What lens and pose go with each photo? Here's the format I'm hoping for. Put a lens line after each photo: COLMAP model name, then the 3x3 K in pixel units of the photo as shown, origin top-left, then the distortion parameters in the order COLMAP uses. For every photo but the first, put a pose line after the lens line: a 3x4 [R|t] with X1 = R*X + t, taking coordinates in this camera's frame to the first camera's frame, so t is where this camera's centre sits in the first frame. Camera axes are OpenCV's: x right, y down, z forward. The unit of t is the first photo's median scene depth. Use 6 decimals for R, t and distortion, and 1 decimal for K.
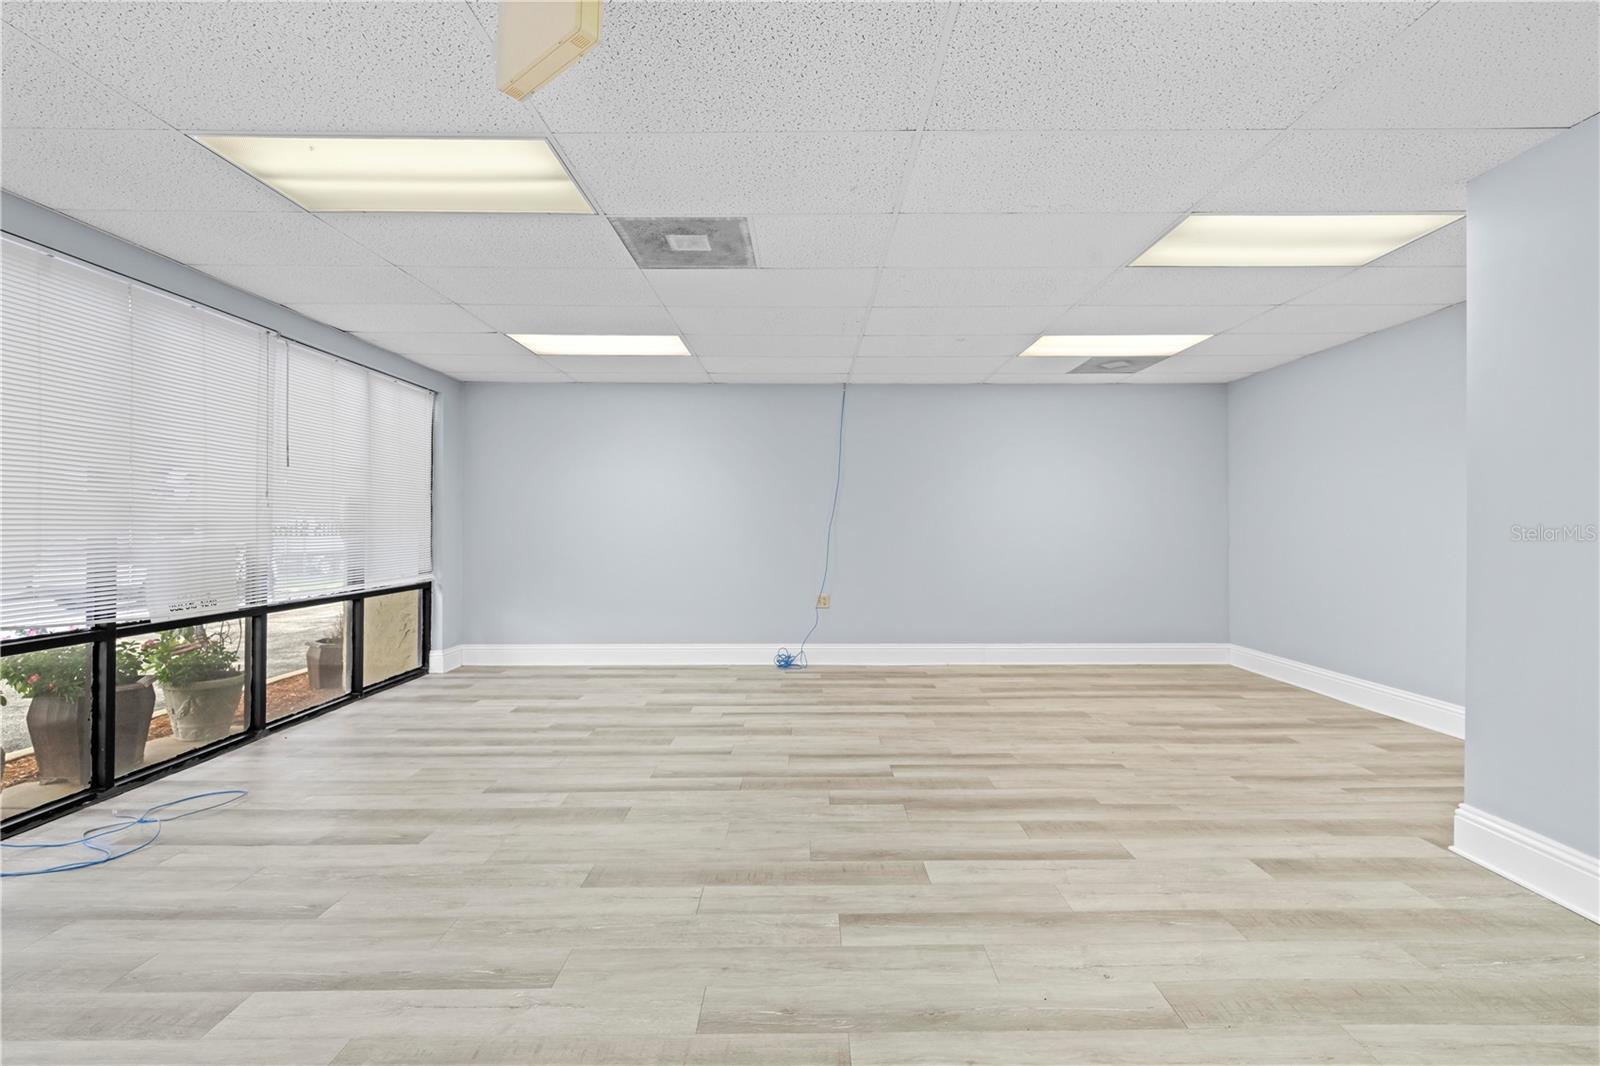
lens RADIAL K [[703.6, 0, 802.1], [0, 703.6, 526.2], [0, 0, 1]] dist [-0.001565, 0.000061]
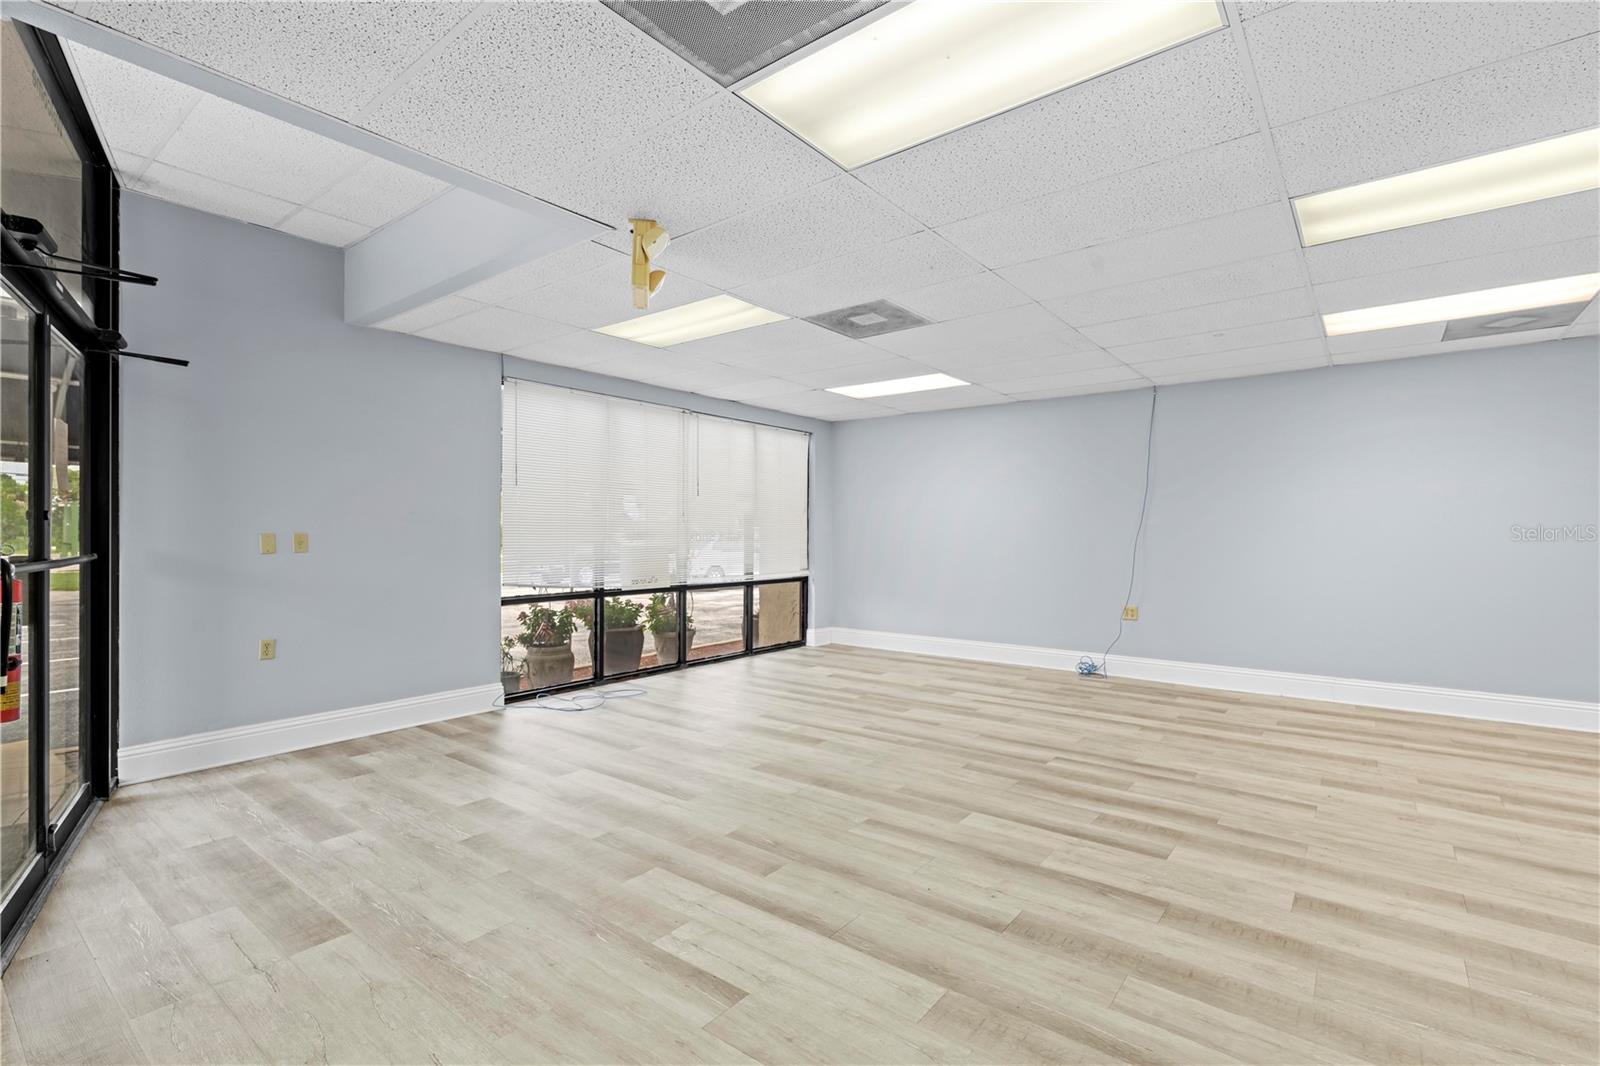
lens RADIAL K [[729.8, 0, 802.7], [0, 729.8, 535.1], [0, 0, 1]] dist [0.000340, -0.000996]
pose [[0.780372, 0.003189, -0.625308, 0.515705], [-0.002595, 0.999995, 0.001862, -0.002351], [0.625310, 0.000170, 0.780376, -0.119254]]
